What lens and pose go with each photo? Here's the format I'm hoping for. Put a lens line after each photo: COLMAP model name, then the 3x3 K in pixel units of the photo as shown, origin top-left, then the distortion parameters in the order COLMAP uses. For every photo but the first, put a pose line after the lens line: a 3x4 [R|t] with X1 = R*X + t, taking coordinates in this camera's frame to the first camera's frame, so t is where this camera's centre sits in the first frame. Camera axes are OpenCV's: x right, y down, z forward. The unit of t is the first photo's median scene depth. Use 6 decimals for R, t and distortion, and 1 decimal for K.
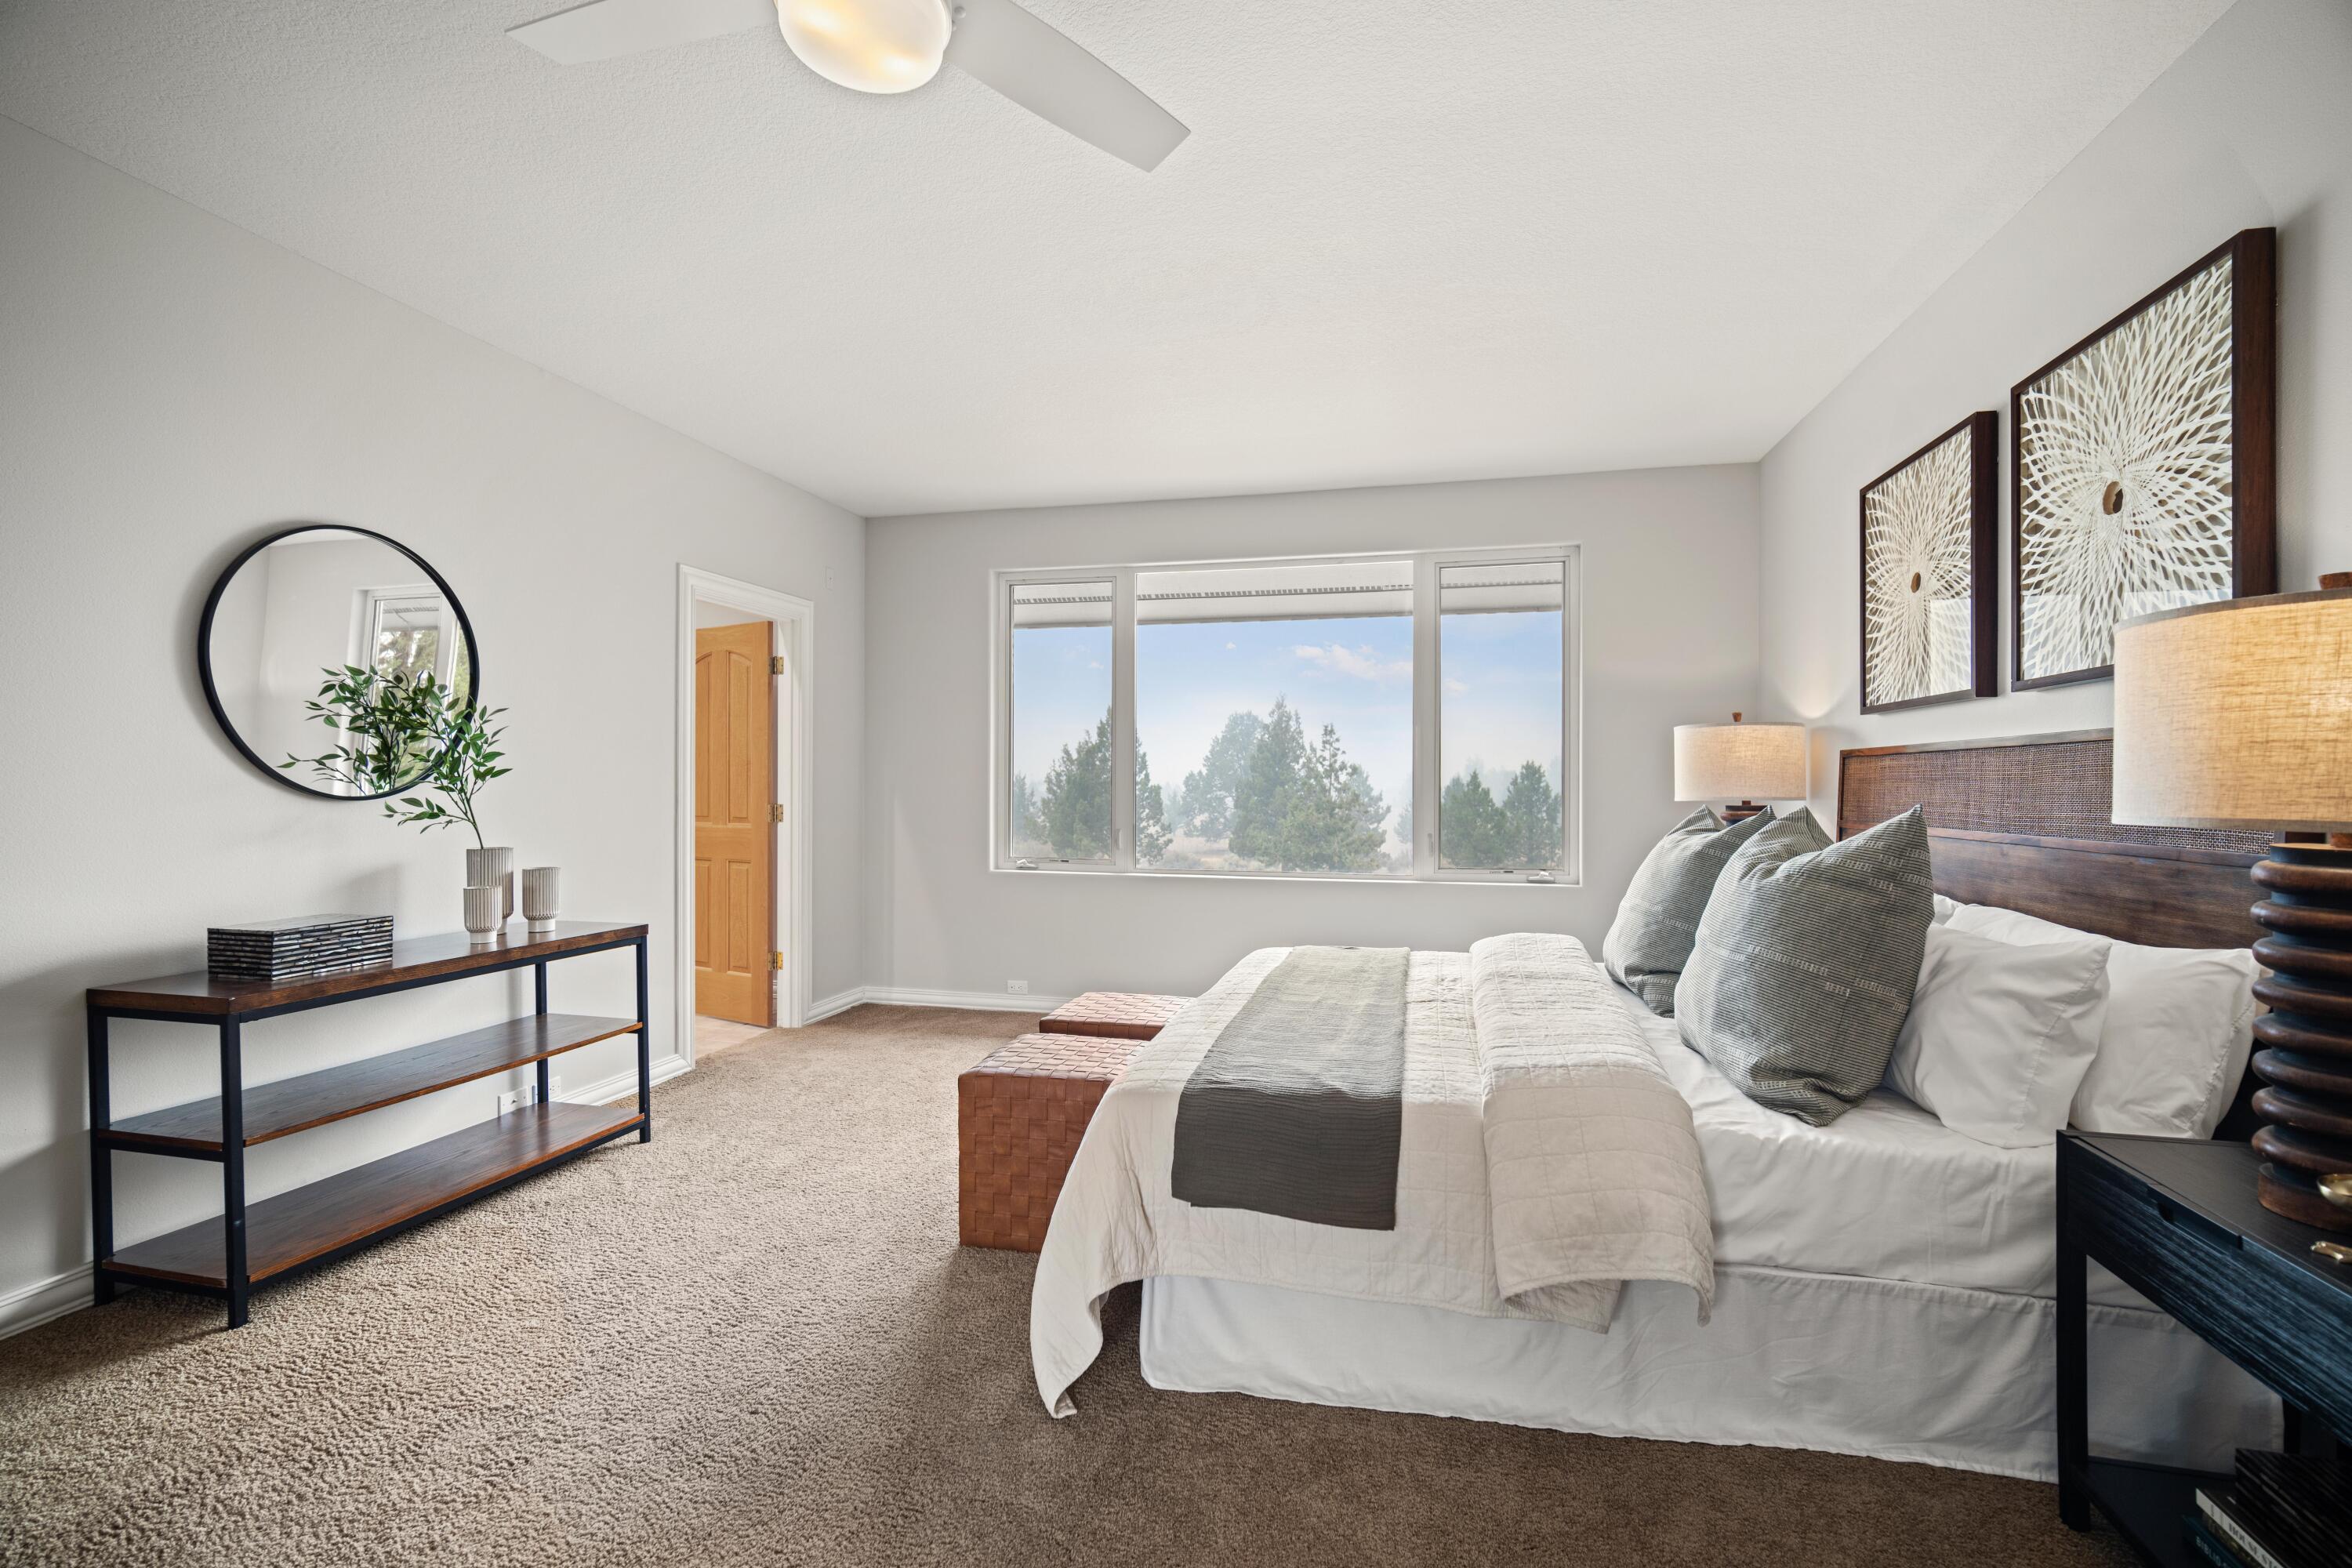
lens RADIAL K [[1032.0, 0, 1177.0], [0, 1032.0, 795.0], [0, 0, 1]] dist [-0.004990, -0.000207]
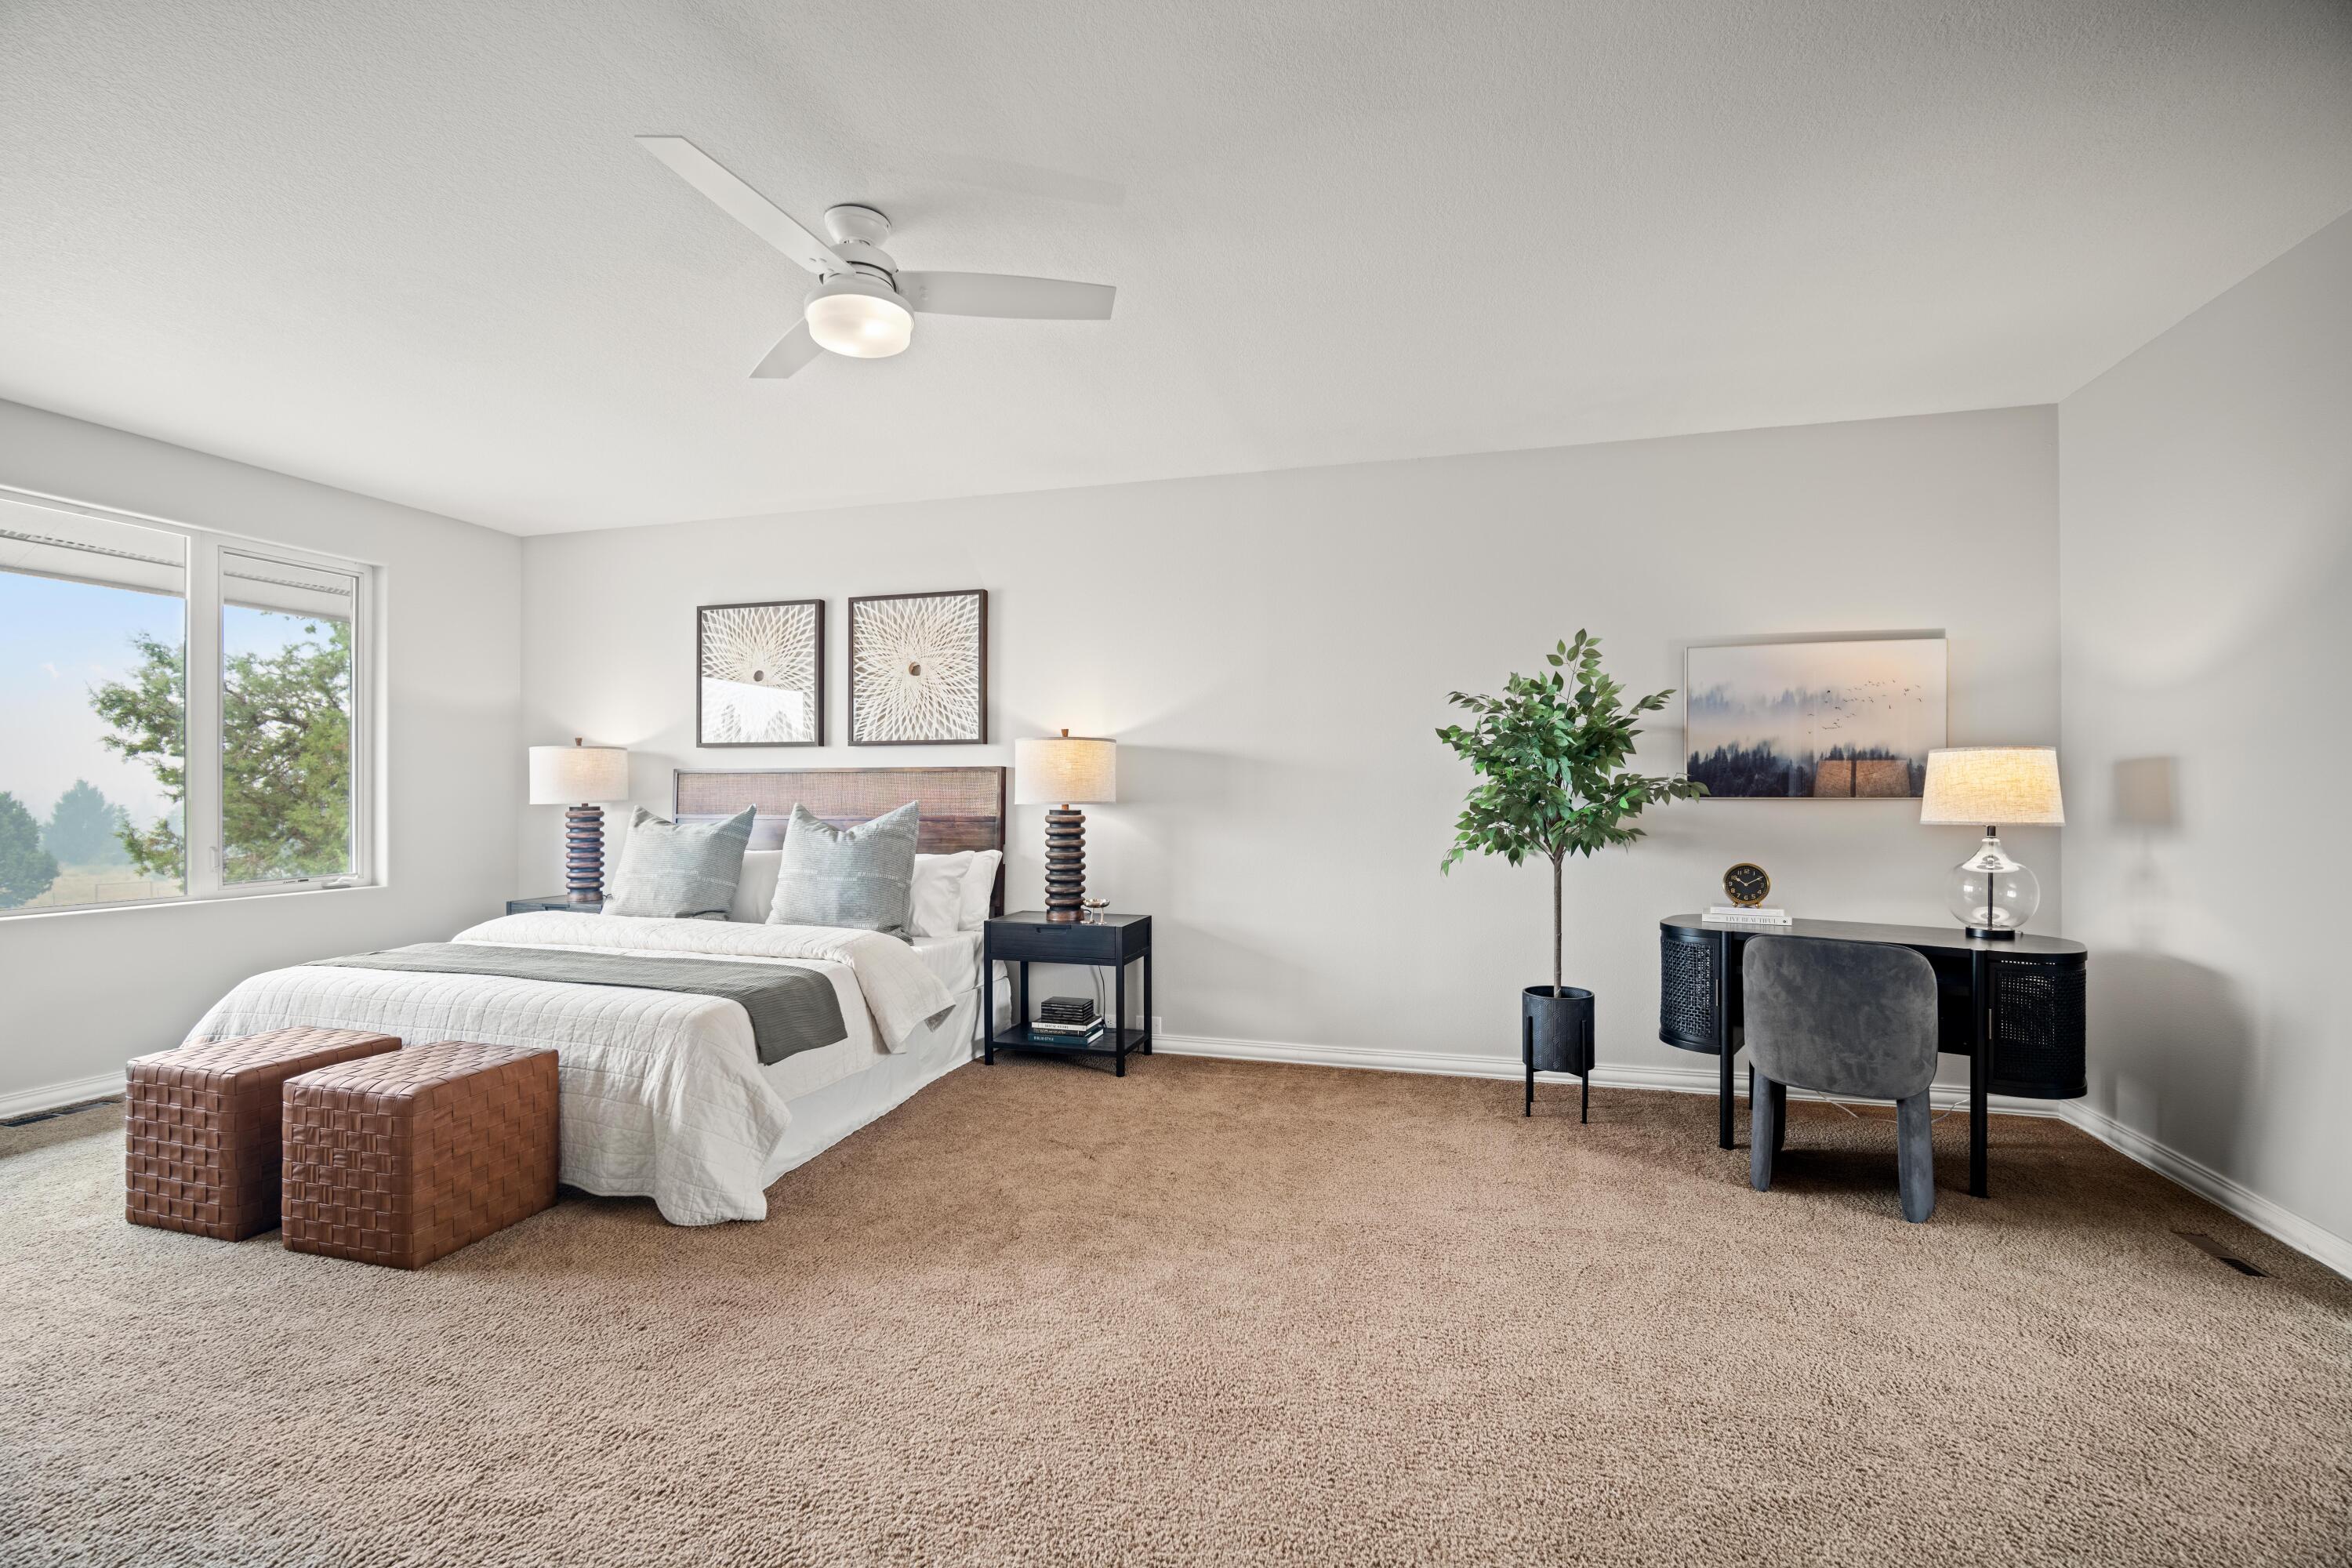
lens RADIAL K [[1032.0, 0, 1177.0], [0, 1032.0, 795.0], [0, 0, 1]] dist [-0.004990, -0.000207]
pose [[0.049014, -0.003004, 0.998794, -1.045275], [0.011704, 0.999929, 0.002433, 0.000008], [-0.998730, 0.011571, 0.049046, 0.214722]]
